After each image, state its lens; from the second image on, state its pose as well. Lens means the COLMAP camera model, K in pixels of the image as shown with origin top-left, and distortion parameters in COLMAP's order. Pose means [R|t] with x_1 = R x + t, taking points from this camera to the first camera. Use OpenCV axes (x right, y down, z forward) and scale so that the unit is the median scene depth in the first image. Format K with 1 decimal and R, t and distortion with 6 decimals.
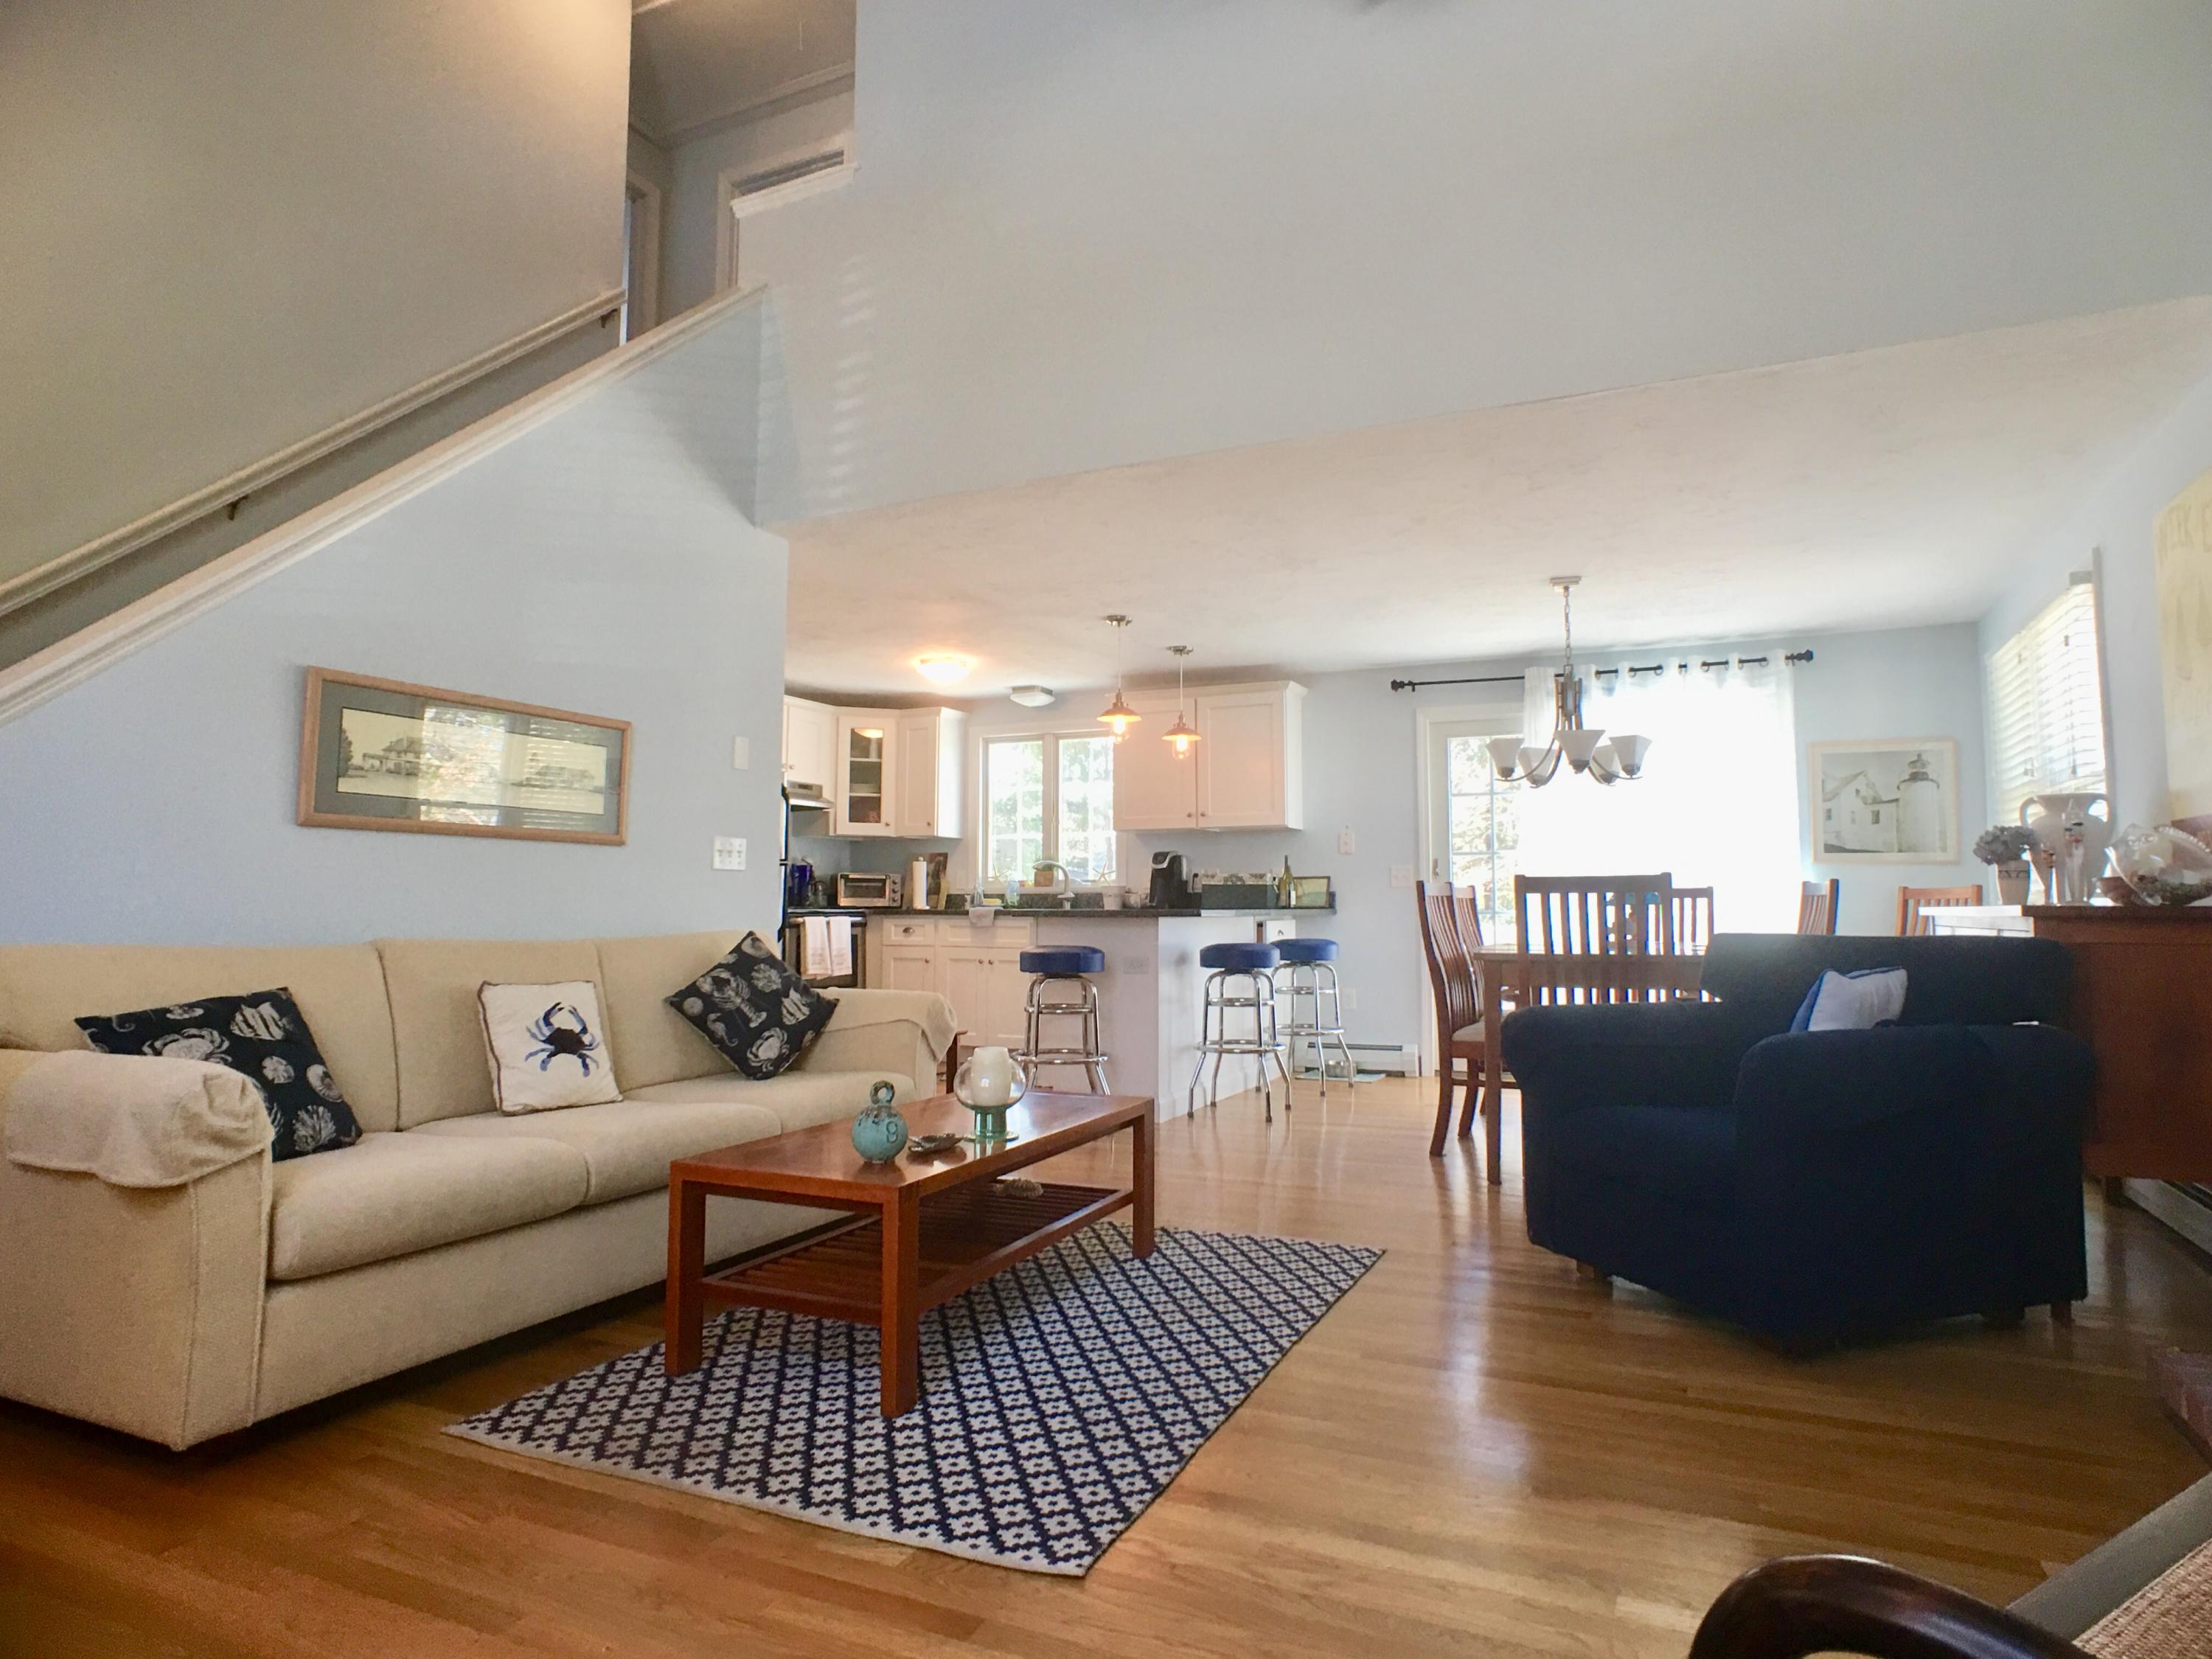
lens RADIAL K [[1285.3, 0, 1115.9], [0, 1285.3, 813.5], [0, 0, 1]] dist [-0.044757, 0.043913]
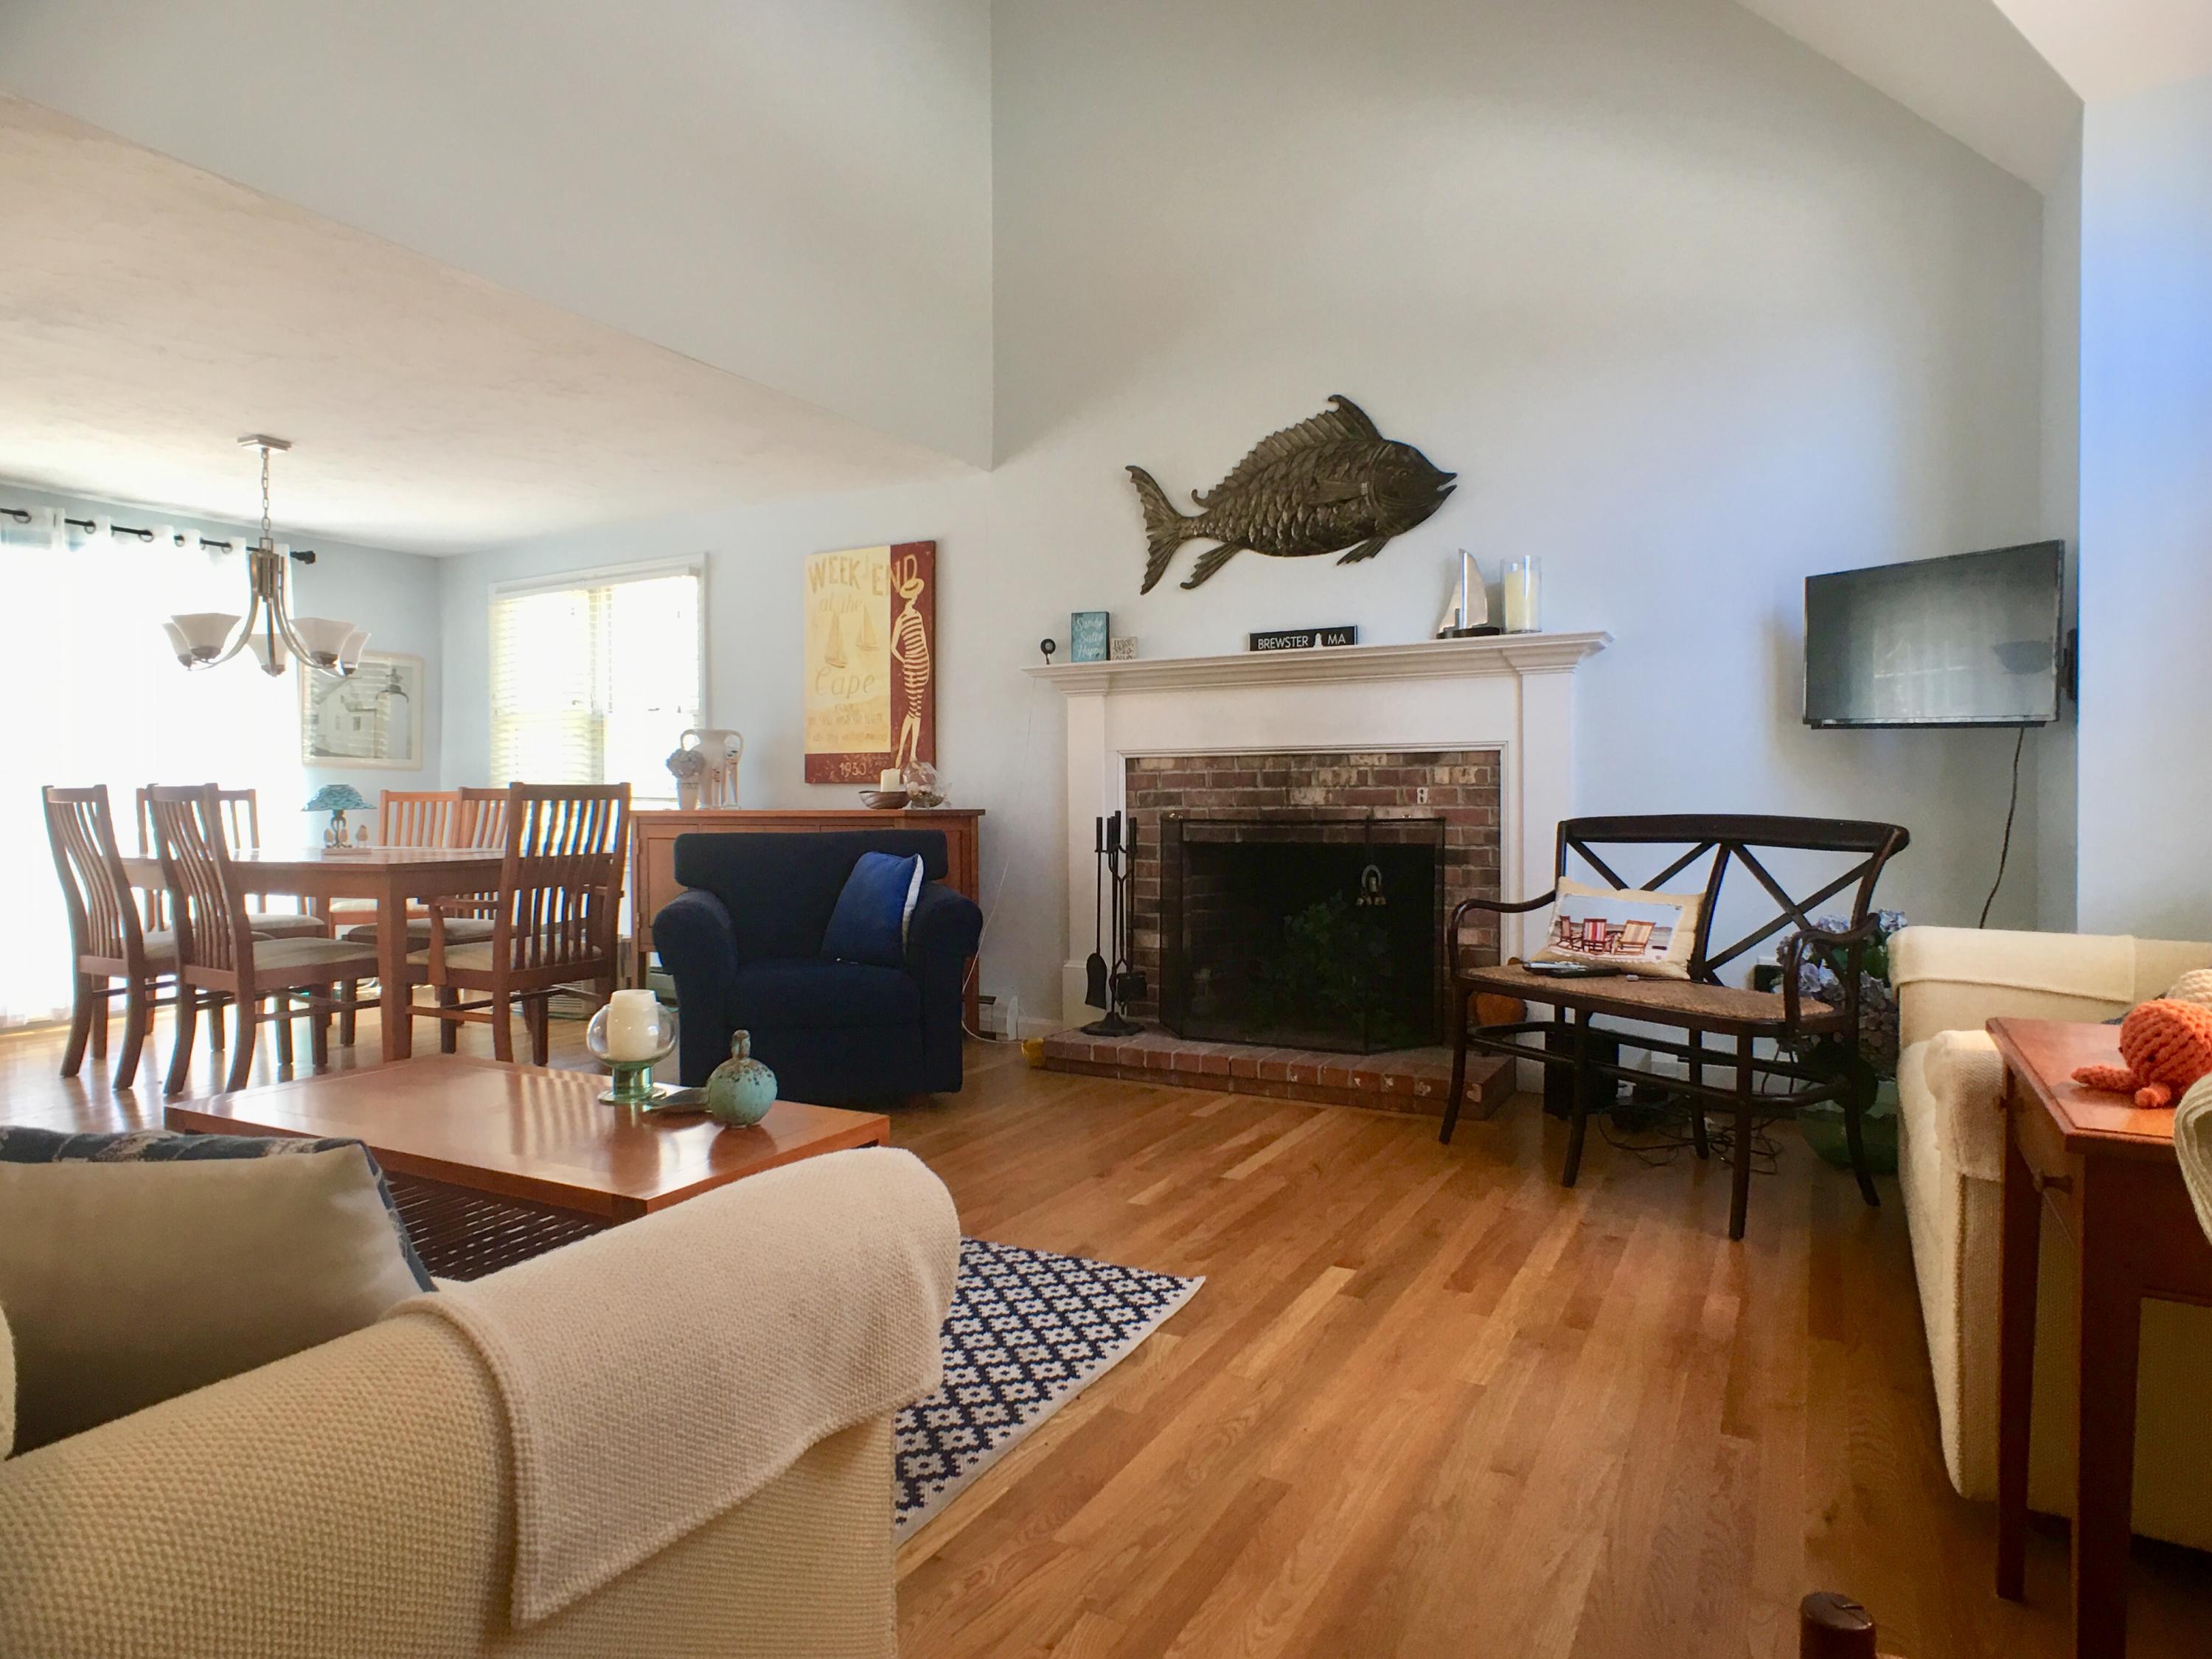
lens RADIAL K [[1285.3, 0, 1115.9], [0, 1285.3, 813.5], [0, 0, 1]] dist [-0.044757, 0.043913]
pose [[0.069216, -0.010970, 0.997541, -0.420971], [-0.072436, 0.997245, 0.015992, 0.015183], [-0.994968, -0.073364, 0.068231, 0.296124]]
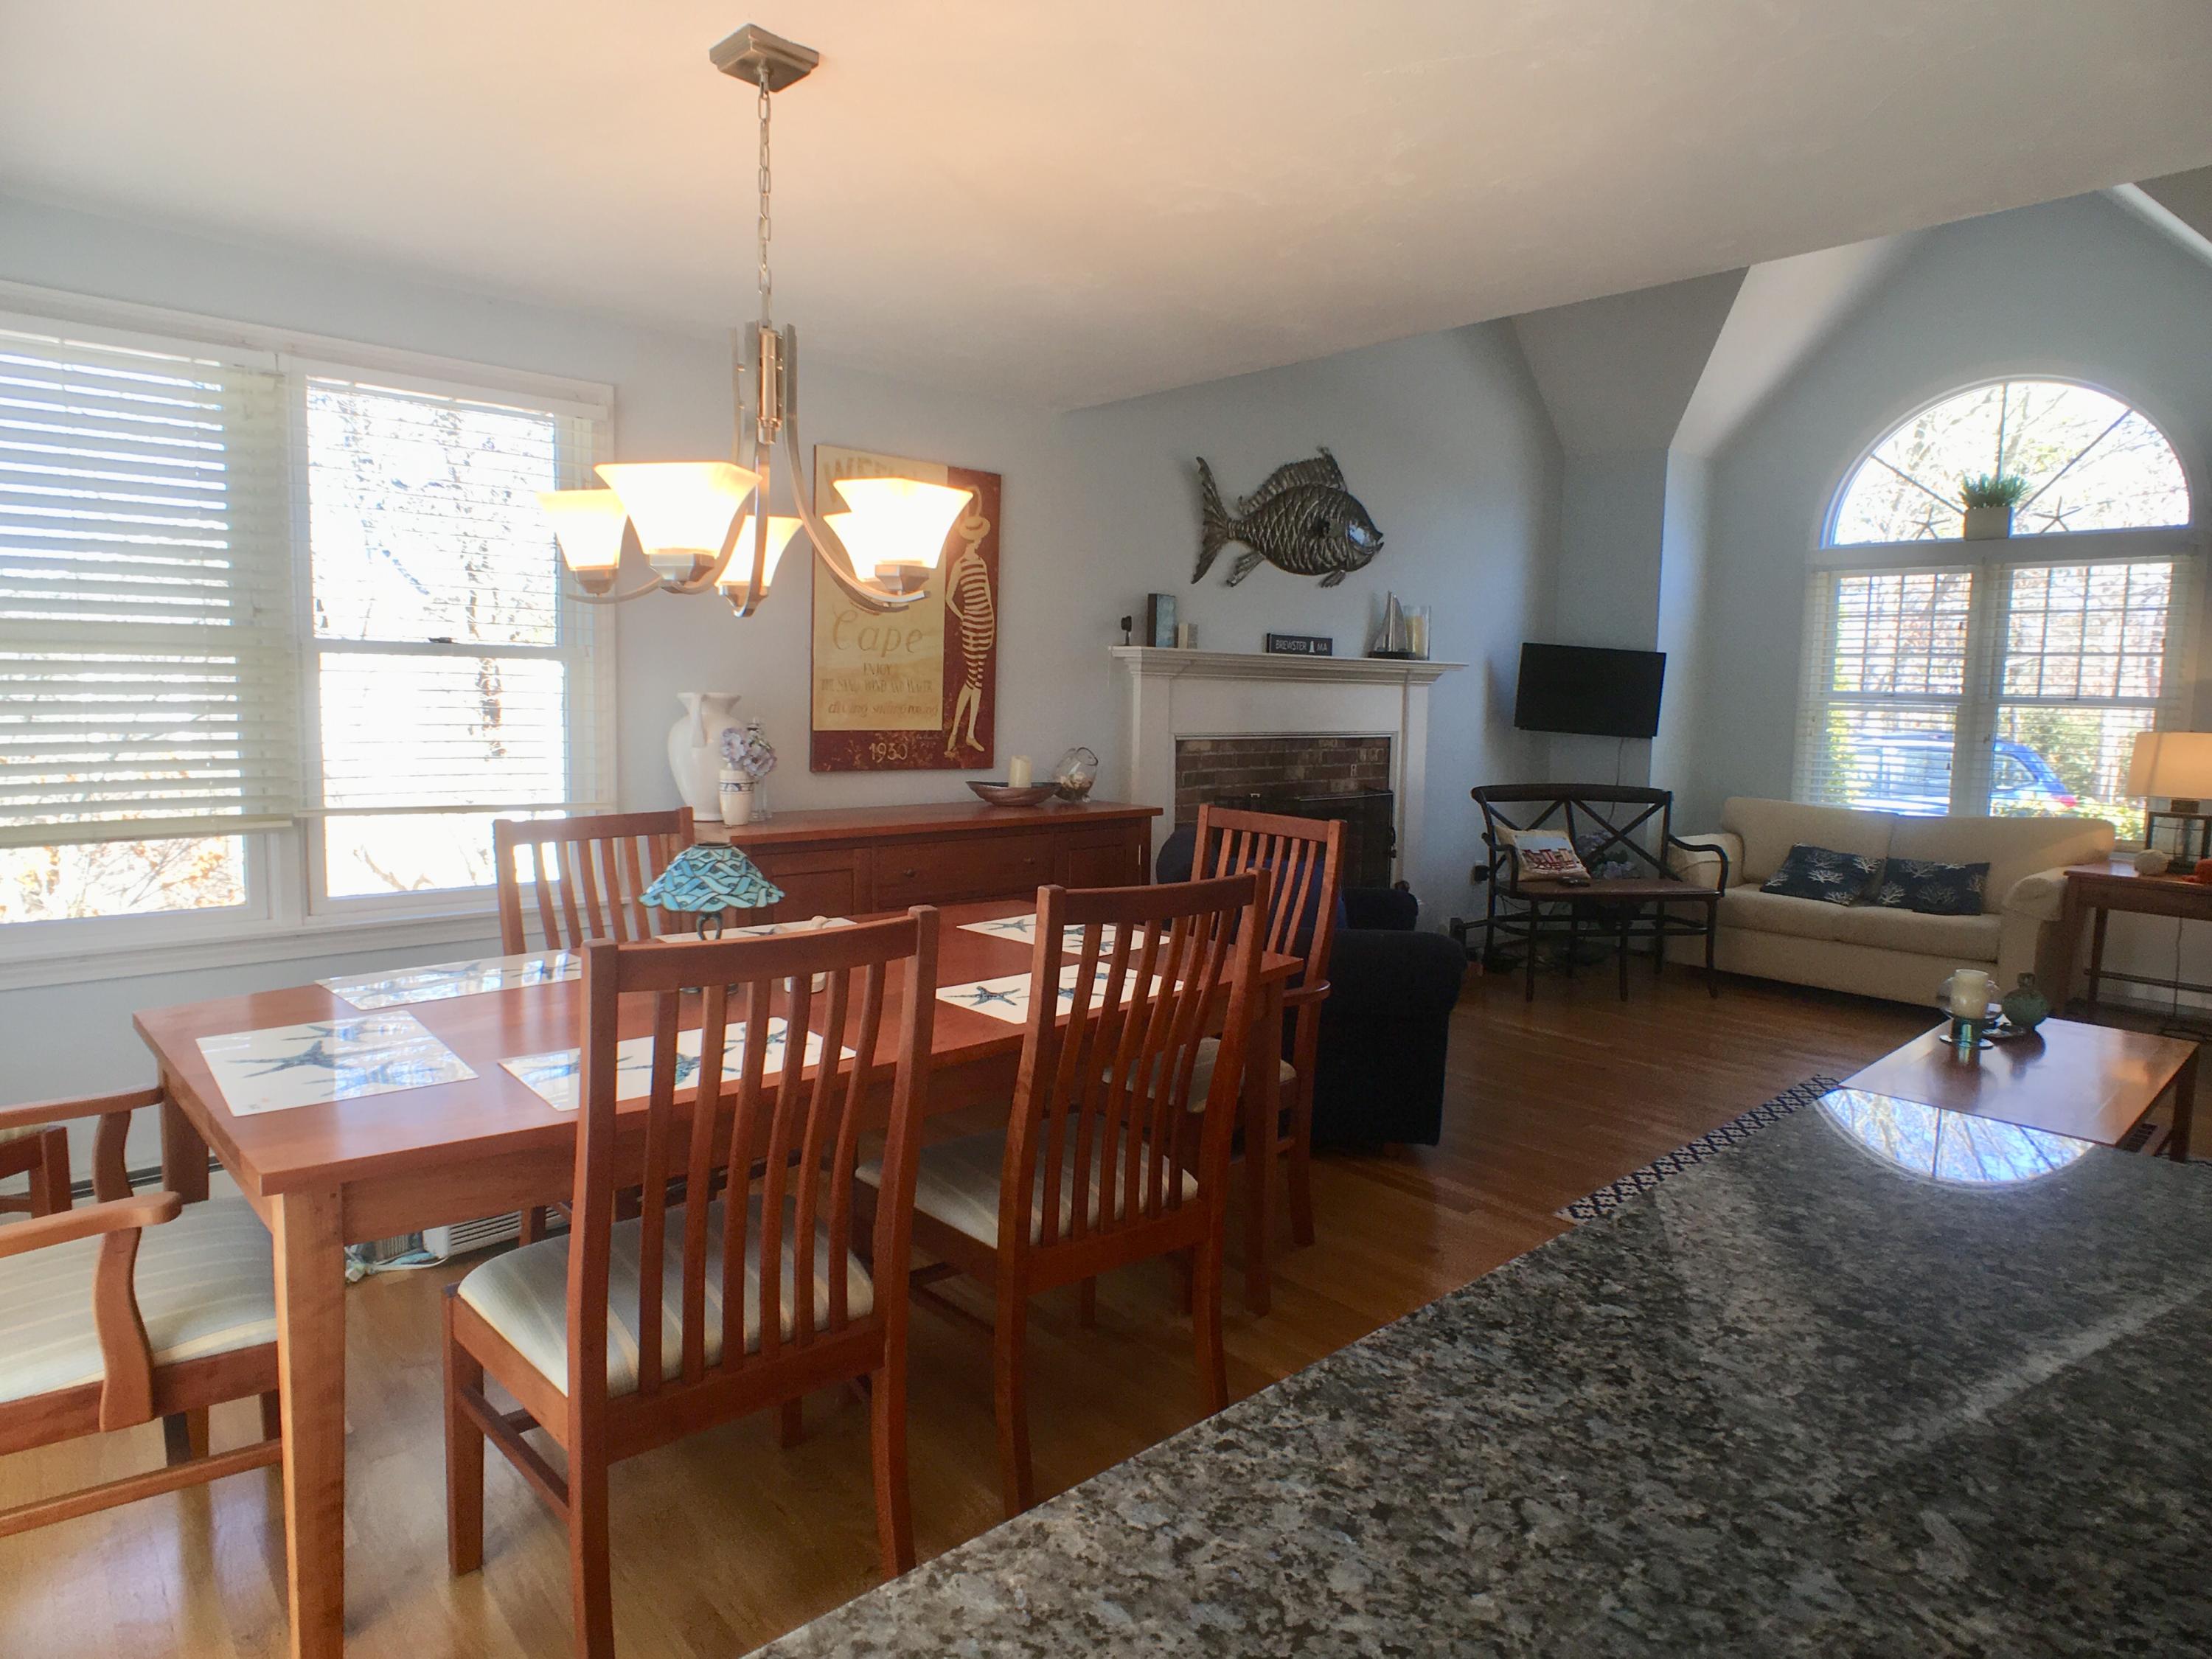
lens RADIAL K [[1289.1, 0, 1114.2], [0, 1289.1, 808.3], [0, 0, 1]] dist [-0.057028, 0.044763]
pose [[-0.920409, -0.058678, 0.386528, 0.091259], [-0.053202, 0.998274, 0.024859, 0.018396], [-0.387320, 0.002316, -0.921942, 1.128447]]
